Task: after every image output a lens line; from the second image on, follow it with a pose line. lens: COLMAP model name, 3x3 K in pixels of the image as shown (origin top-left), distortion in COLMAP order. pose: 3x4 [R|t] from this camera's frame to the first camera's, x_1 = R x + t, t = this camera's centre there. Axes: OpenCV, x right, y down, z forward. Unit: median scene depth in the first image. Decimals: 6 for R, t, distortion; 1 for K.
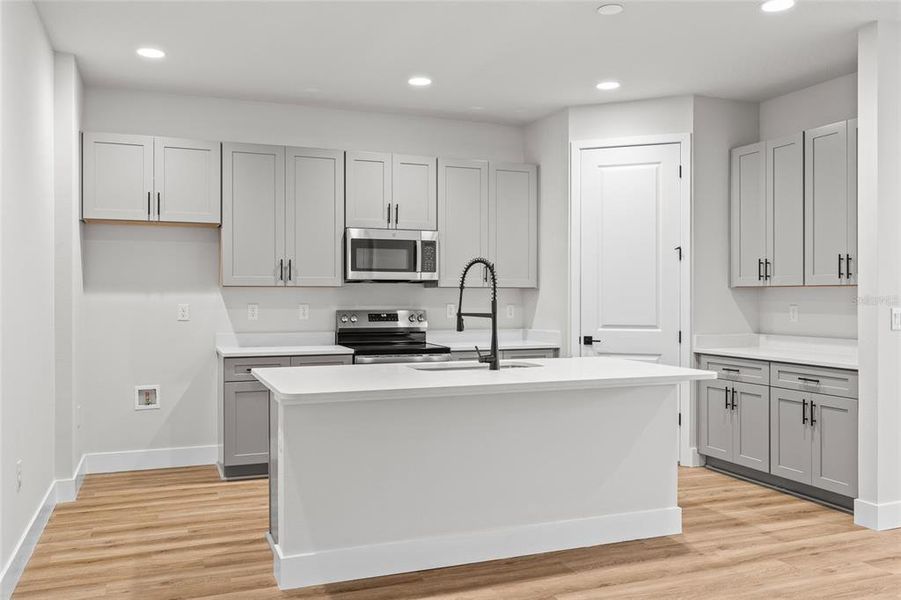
lens RADIAL K [[749.5, 0, 454.5], [0, 749.5, 299.0], [0, 0, 1]] dist [0.006457, 0.014535]
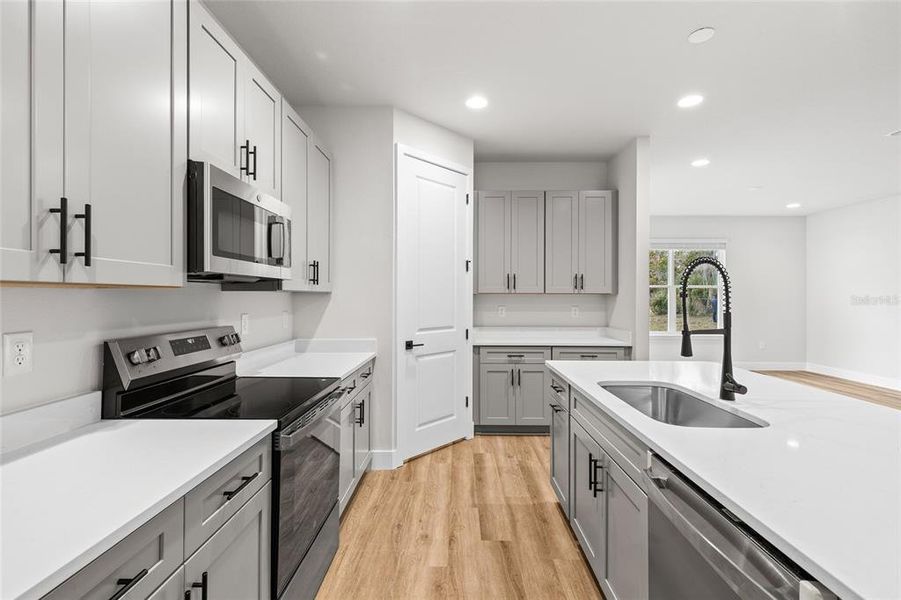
lens RADIAL K [[409.2, 0, 449.9], [0, 409.2, 293.4], [0, 0, 1]] dist [0.009124, -0.001681]
pose [[0.382310, 0.005471, 0.924018, -0.328061], [0.002790, 0.999971, -0.007075, -0.011171], [-0.924030, 0.005282, 0.382284, 0.782052]]
